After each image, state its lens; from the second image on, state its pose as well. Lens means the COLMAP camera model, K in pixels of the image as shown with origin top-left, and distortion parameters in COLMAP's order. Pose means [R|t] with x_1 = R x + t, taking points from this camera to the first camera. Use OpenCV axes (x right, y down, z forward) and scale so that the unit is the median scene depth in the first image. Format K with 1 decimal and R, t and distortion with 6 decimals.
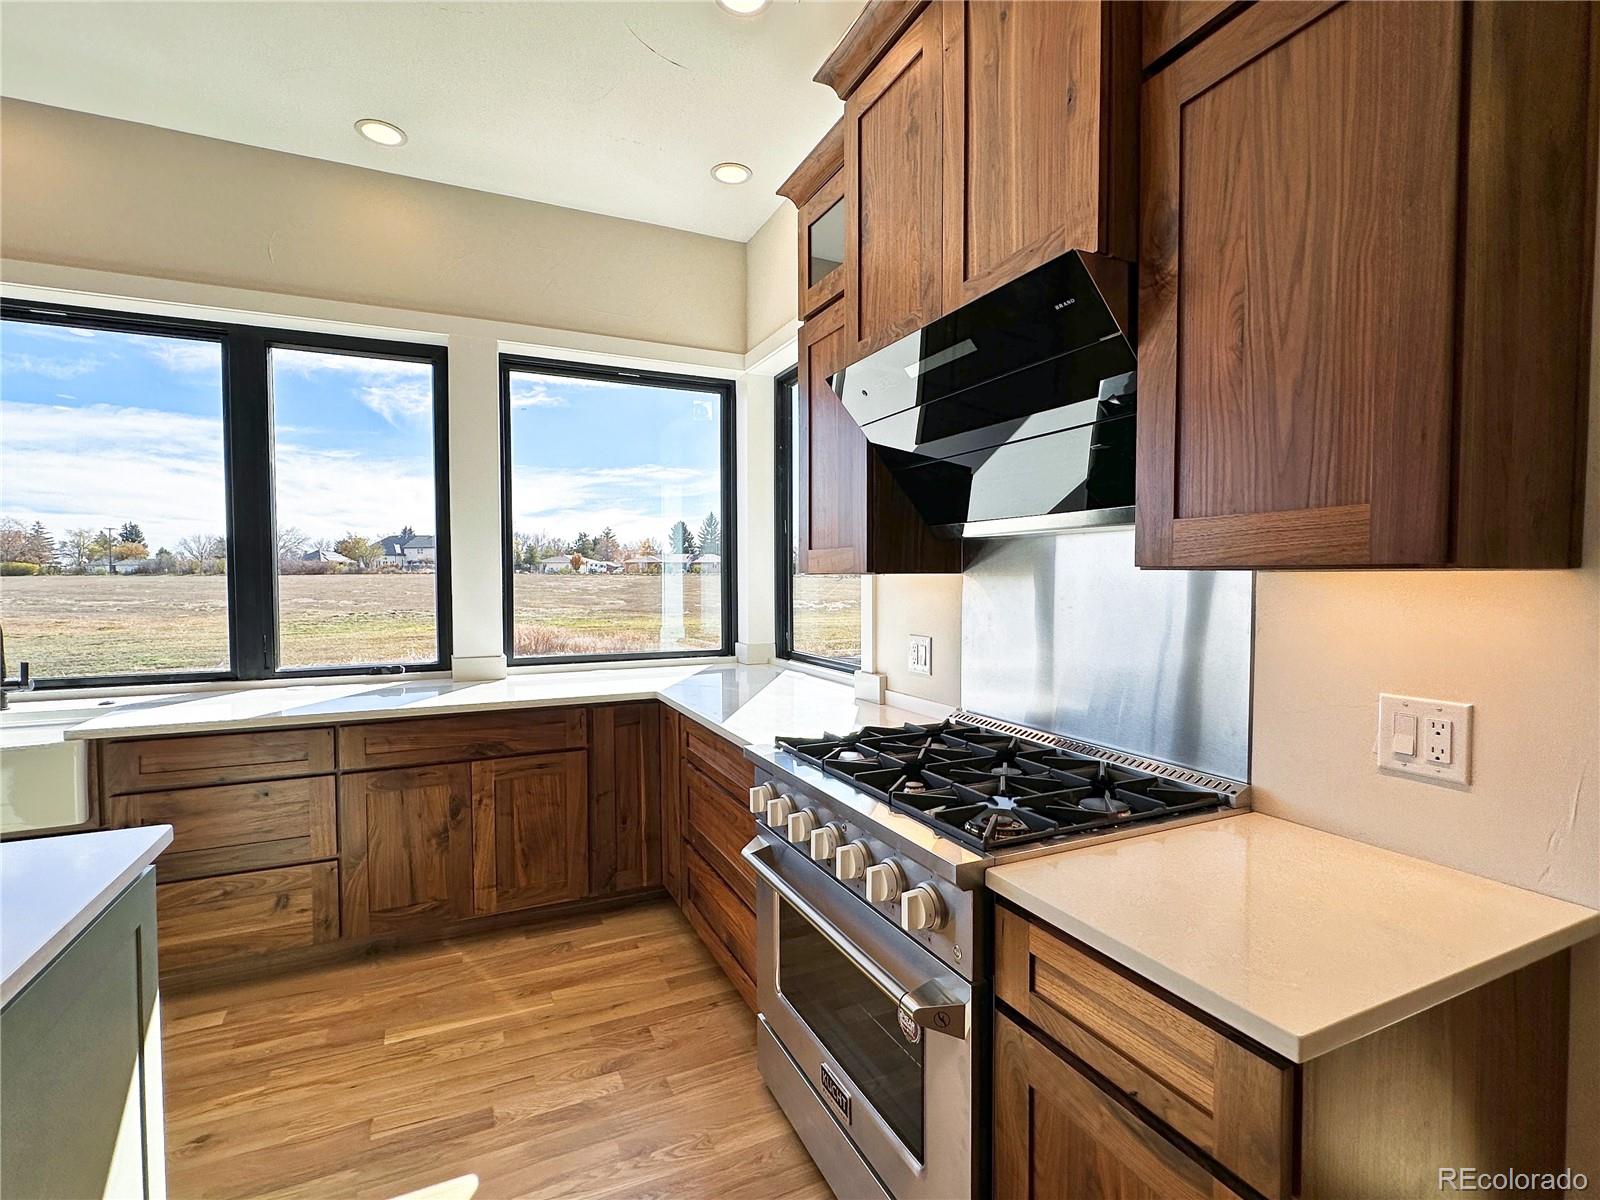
lens RADIAL K [[765.9, 0, 800.0], [0, 765.9, 600.0], [0, 0, 1]] dist [-0.000634, 0.000039]
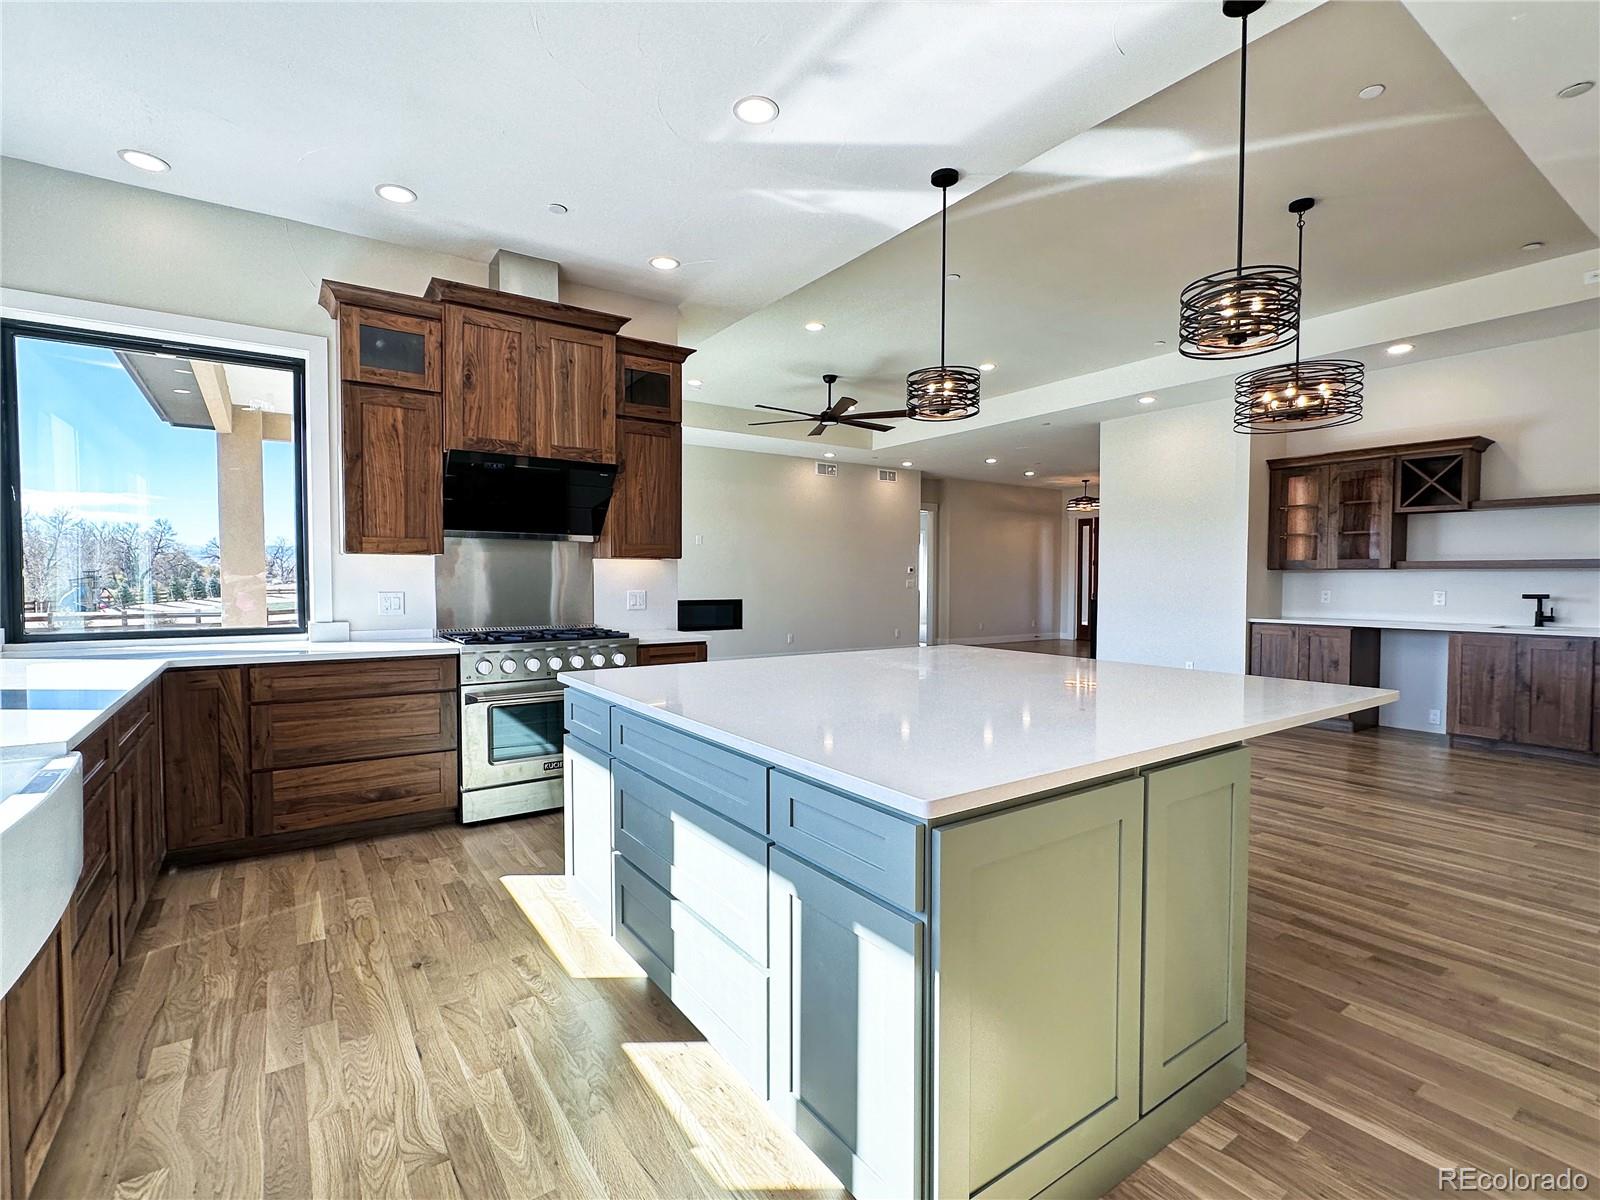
lens RADIAL K [[765.9, 0, 800.0], [0, 765.9, 600.0], [0, 0, 1]] dist [-0.000634, 0.000039]
pose [[-0.160705, -0.041336, 0.986136, -1.783782], [0.028157, 0.998524, 0.046444, 0.010341], [-0.986601, 0.035231, -0.159304, 0.422235]]
